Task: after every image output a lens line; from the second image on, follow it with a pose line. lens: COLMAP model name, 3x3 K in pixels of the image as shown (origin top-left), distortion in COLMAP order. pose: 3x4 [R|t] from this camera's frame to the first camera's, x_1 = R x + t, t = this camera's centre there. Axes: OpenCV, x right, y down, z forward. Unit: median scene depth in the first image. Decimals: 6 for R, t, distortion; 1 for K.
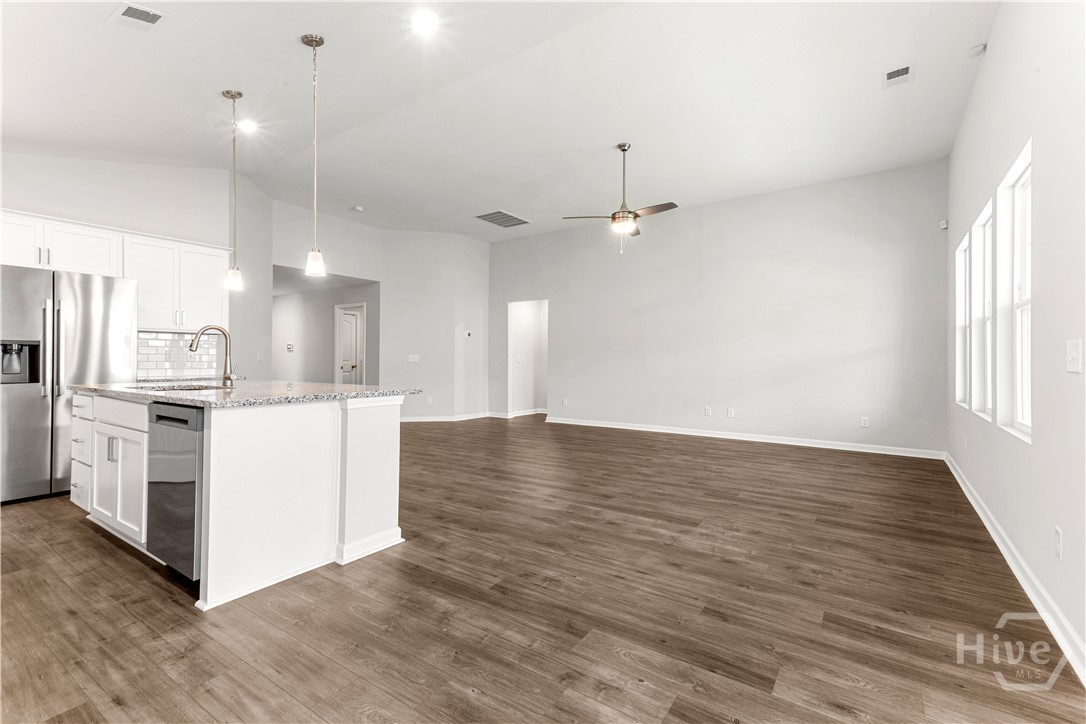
lens RADIAL K [[484.6, 0, 542.5], [0, 484.6, 355.1], [0, 0, 1]] dist [0.014402, 0.000519]
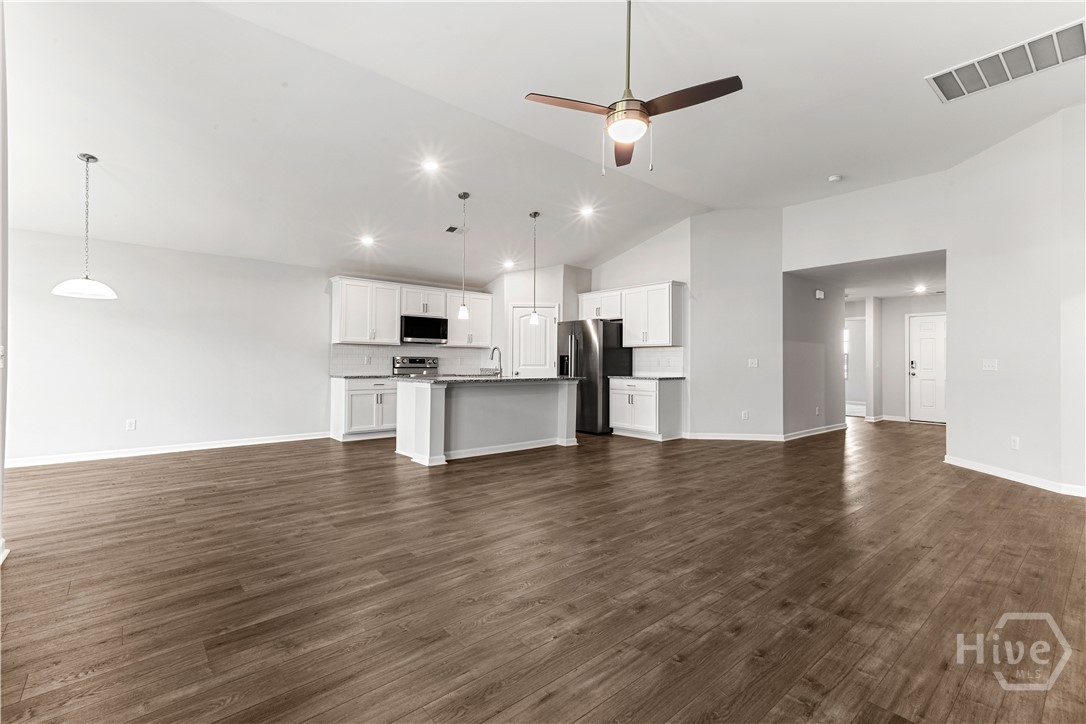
lens RADIAL K [[484.6, 0, 548.4], [0, 484.6, 364.5], [0, 0, 1]] dist [0.014402, 0.000519]
pose [[-0.250732, -0.006023, -0.968038, 1.231549], [0.003902, 0.999966, -0.007232, 0.022945], [0.968049, -0.005591, -0.250700, 1.745022]]
